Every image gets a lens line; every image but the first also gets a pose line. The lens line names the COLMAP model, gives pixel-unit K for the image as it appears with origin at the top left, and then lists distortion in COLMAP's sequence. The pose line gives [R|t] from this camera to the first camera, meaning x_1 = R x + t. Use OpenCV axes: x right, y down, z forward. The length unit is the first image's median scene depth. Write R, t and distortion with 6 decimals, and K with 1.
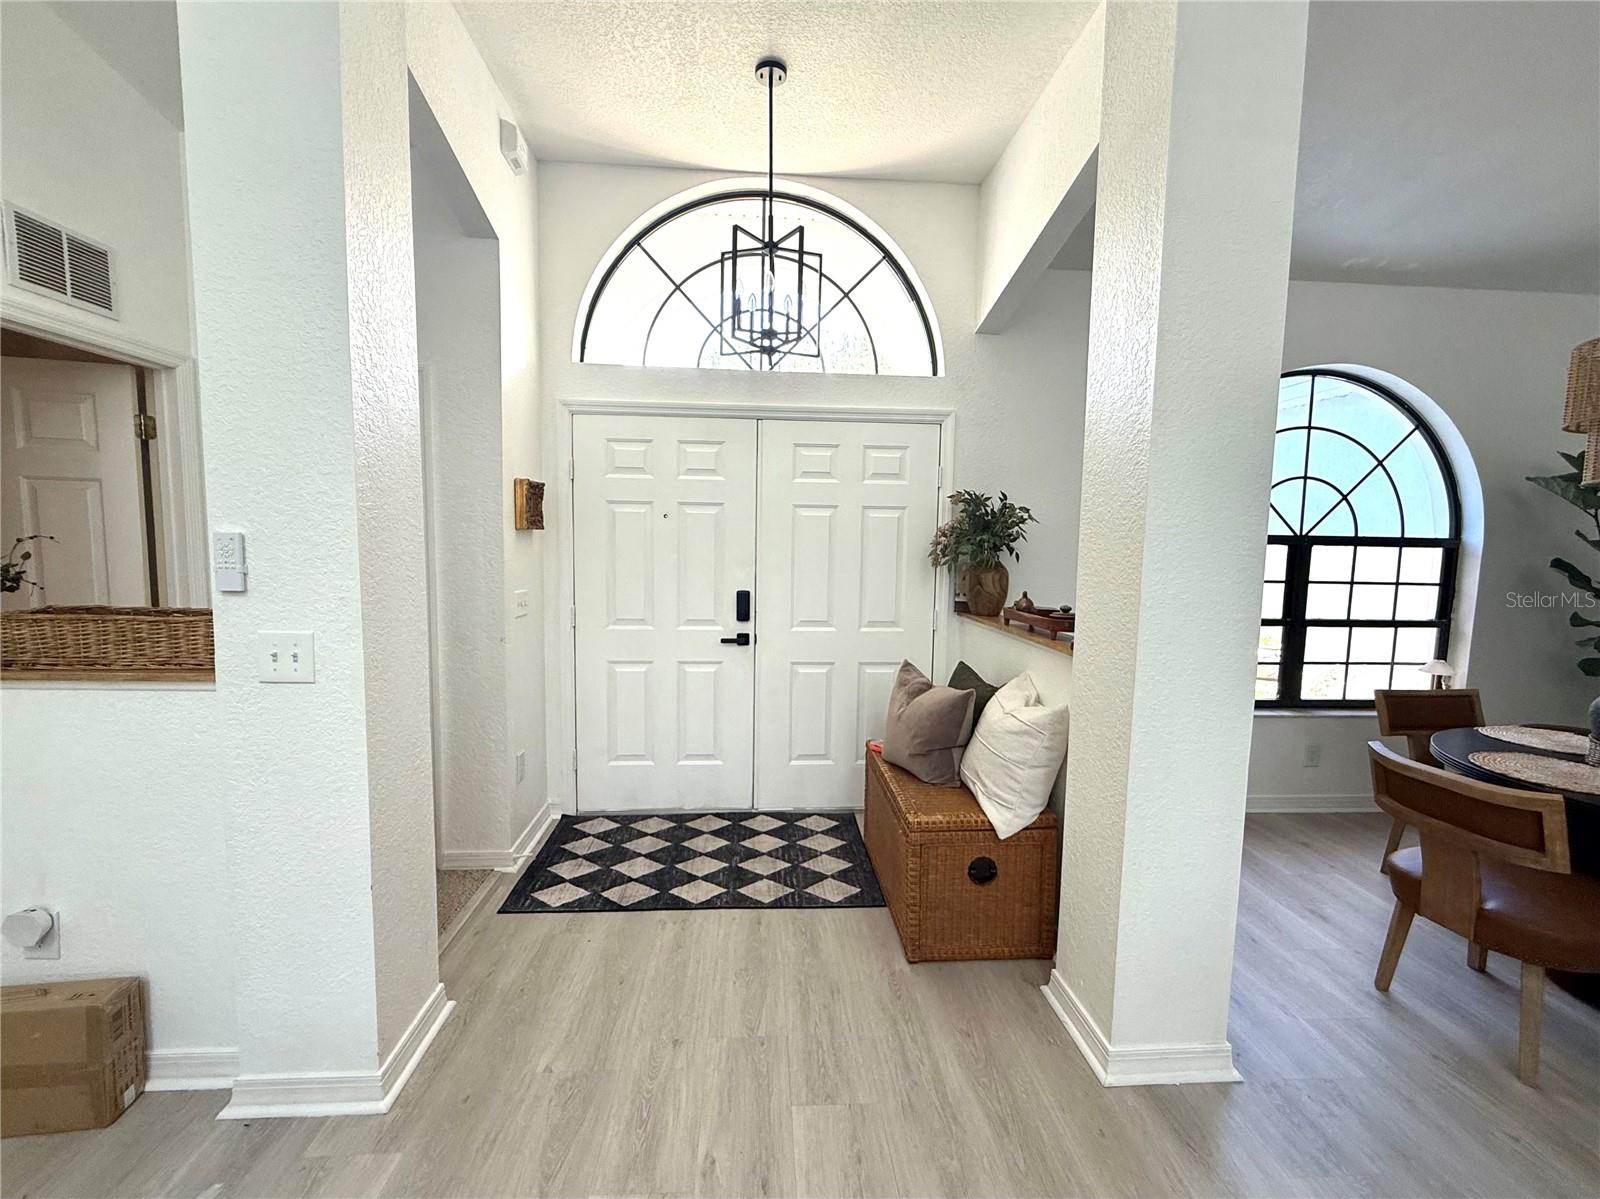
lens RADIAL K [[667.7, 0, 795.7], [0, 667.7, 600.6], [0, 0, 1]] dist [-0.000873, -0.000115]
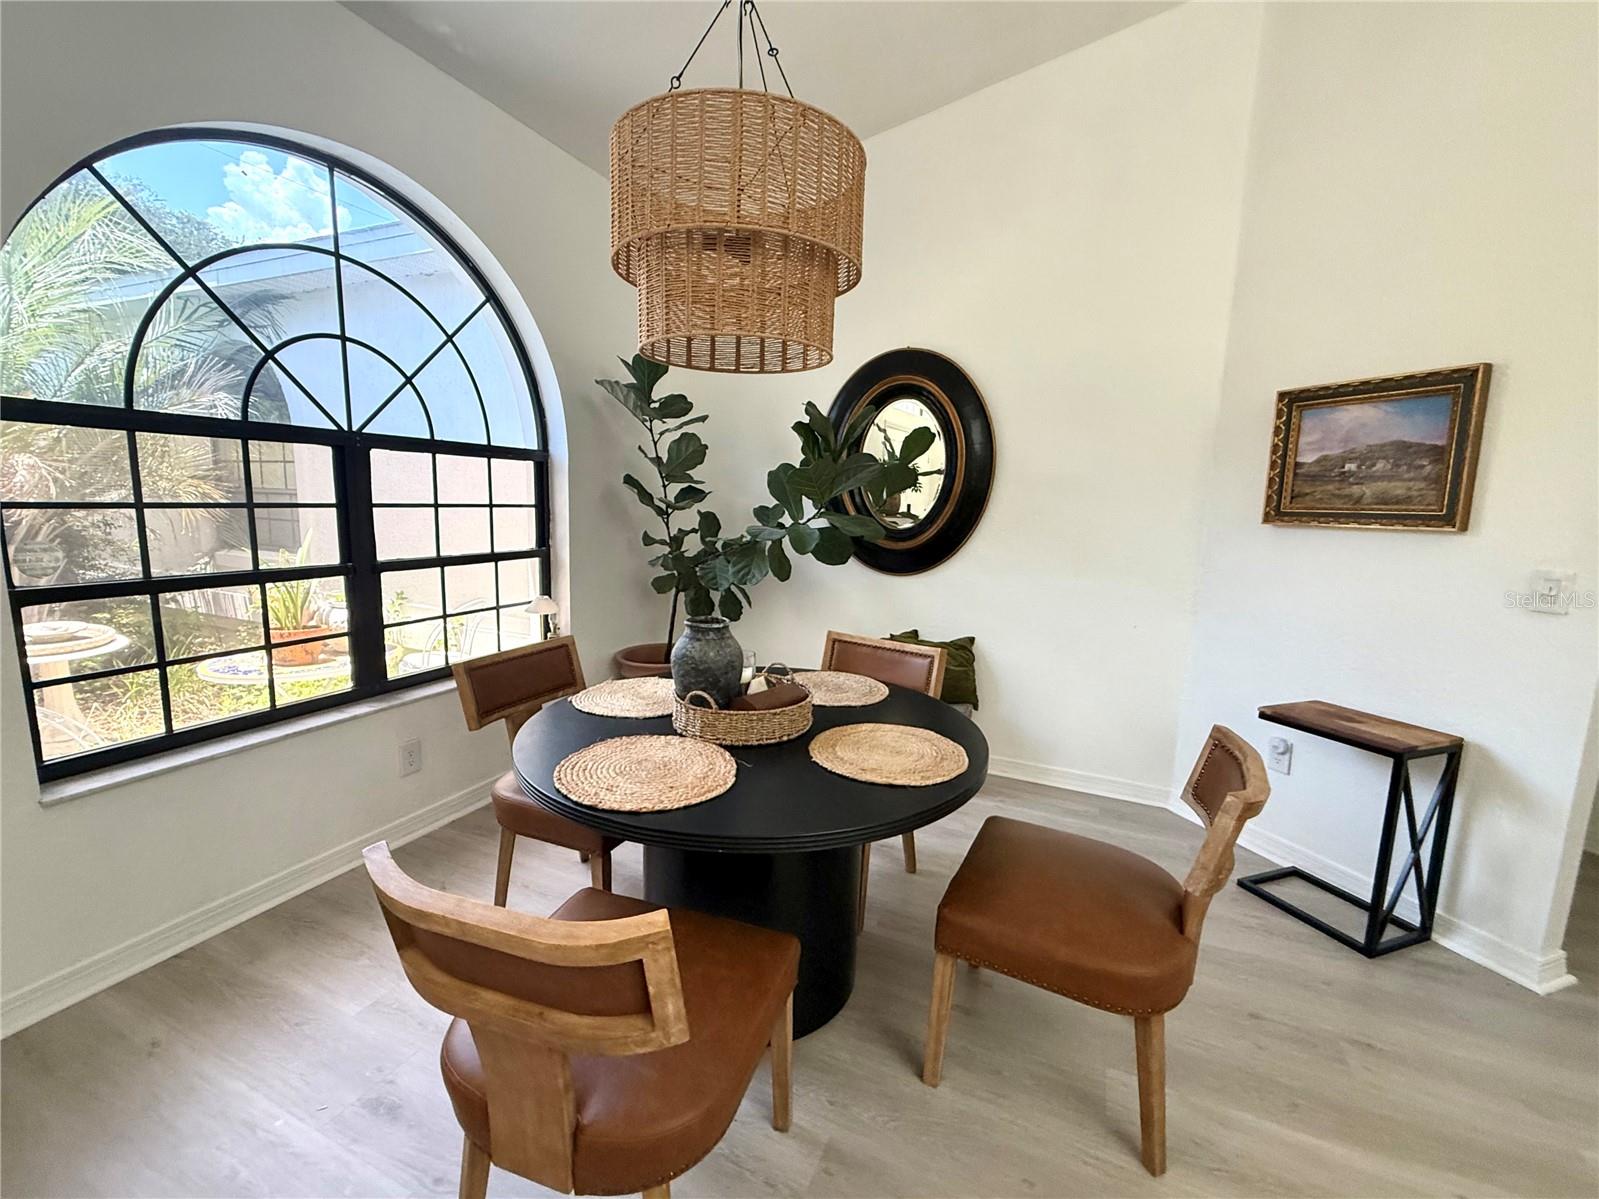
lens RADIAL K [[667.3, 0, 795.2], [0, 667.3, 600.6], [0, 0, 1]] dist [-0.000873, -0.000115]
pose [[0.464307, -0.140053, 0.874531, 0.375956], [0.058406, 0.990111, 0.127553, 0.005985], [-0.883746, -0.008146, 0.467895, 0.325386]]
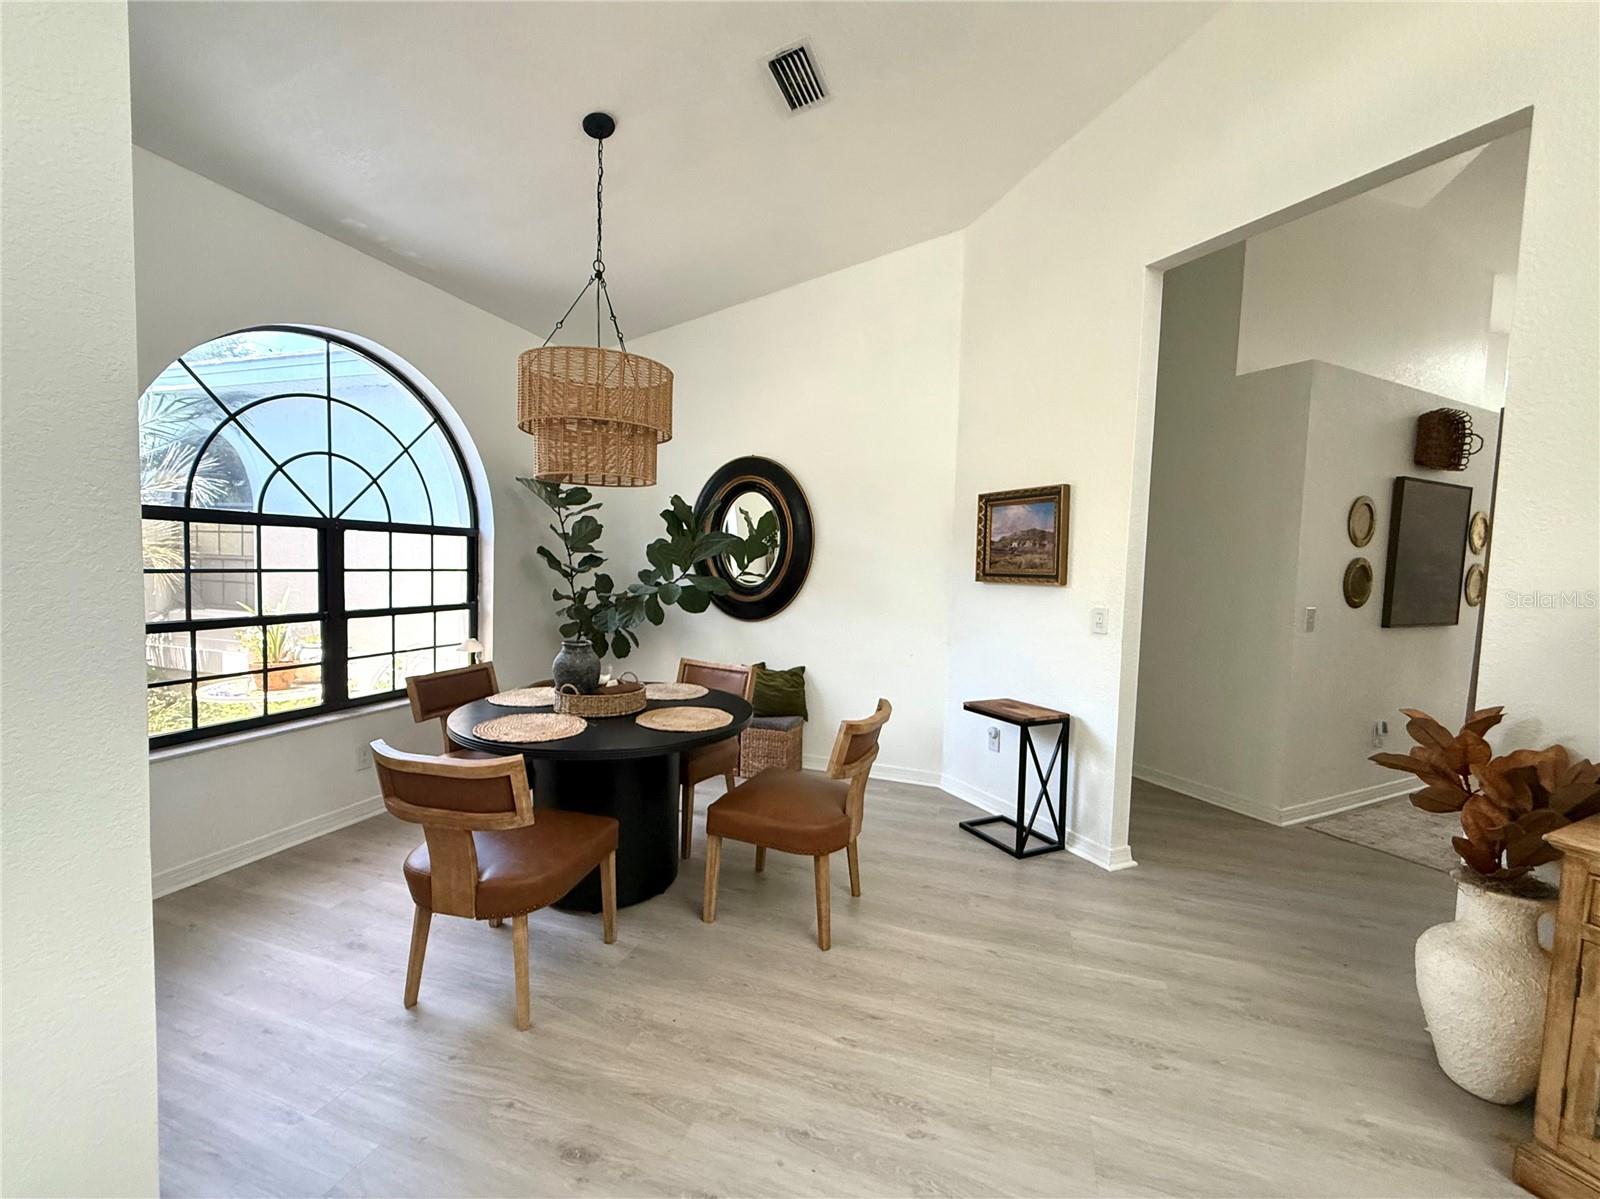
lens RADIAL K [[663.3, 0, 798.8], [0, 663.3, 601.3], [0, 0, 1]] dist [-0.000725, -0.000054]
pose [[0.379240, -0.062746, 0.923168, 0.166305], [0.060890, 0.997228, 0.042766, 0.013973], [-0.923292, 0.039994, 0.382010, 0.083498]]
